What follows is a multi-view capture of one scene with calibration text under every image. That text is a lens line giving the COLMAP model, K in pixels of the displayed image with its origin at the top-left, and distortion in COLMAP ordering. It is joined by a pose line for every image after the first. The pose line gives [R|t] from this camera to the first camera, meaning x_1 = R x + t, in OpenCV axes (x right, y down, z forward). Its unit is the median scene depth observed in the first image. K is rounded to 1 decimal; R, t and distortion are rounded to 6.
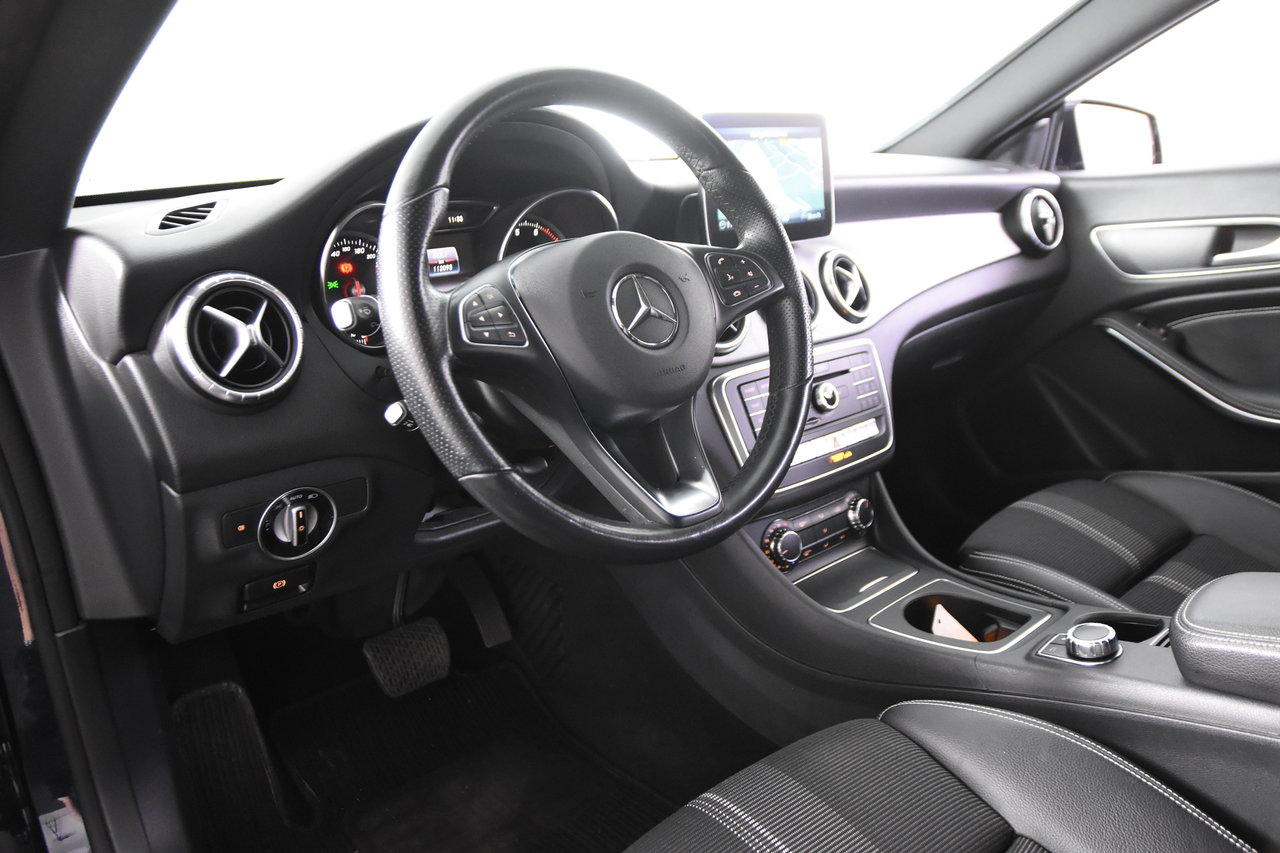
lens RADIAL K [[982.8, 0, 649.3], [0, 982.8, 416.4], [0, 0, 1]] dist [-0.125265, 0.102990]
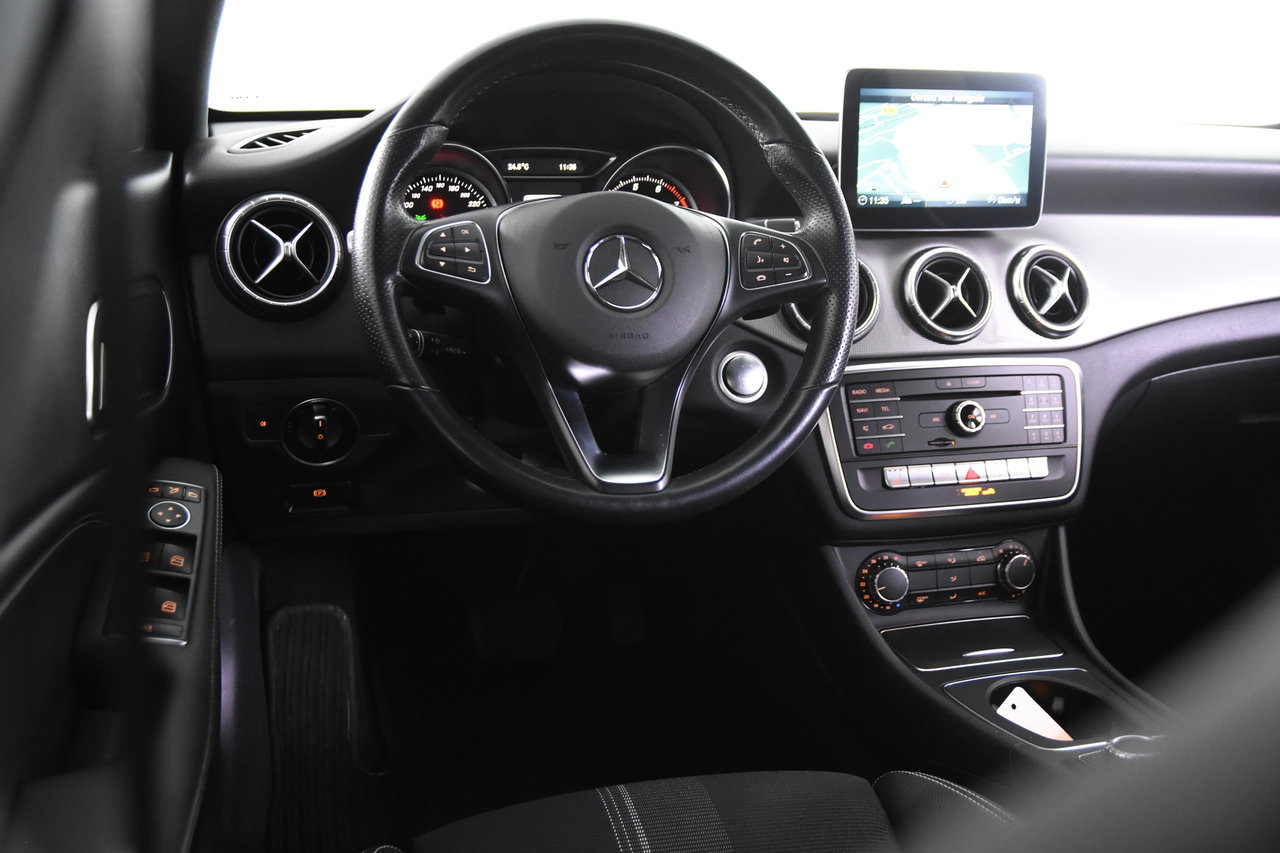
lens RADIAL K [[1297.0, 0, 635.7], [0, 1297.0, 437.8], [0, 0, 1]] dist [-0.031696, 0.000000]
pose [[0.899394, 0.164695, -0.404927, 0.427070], [-0.165808, 0.985619, 0.032597, 0.009471], [0.404472, 0.037823, 0.913768, -0.136787]]
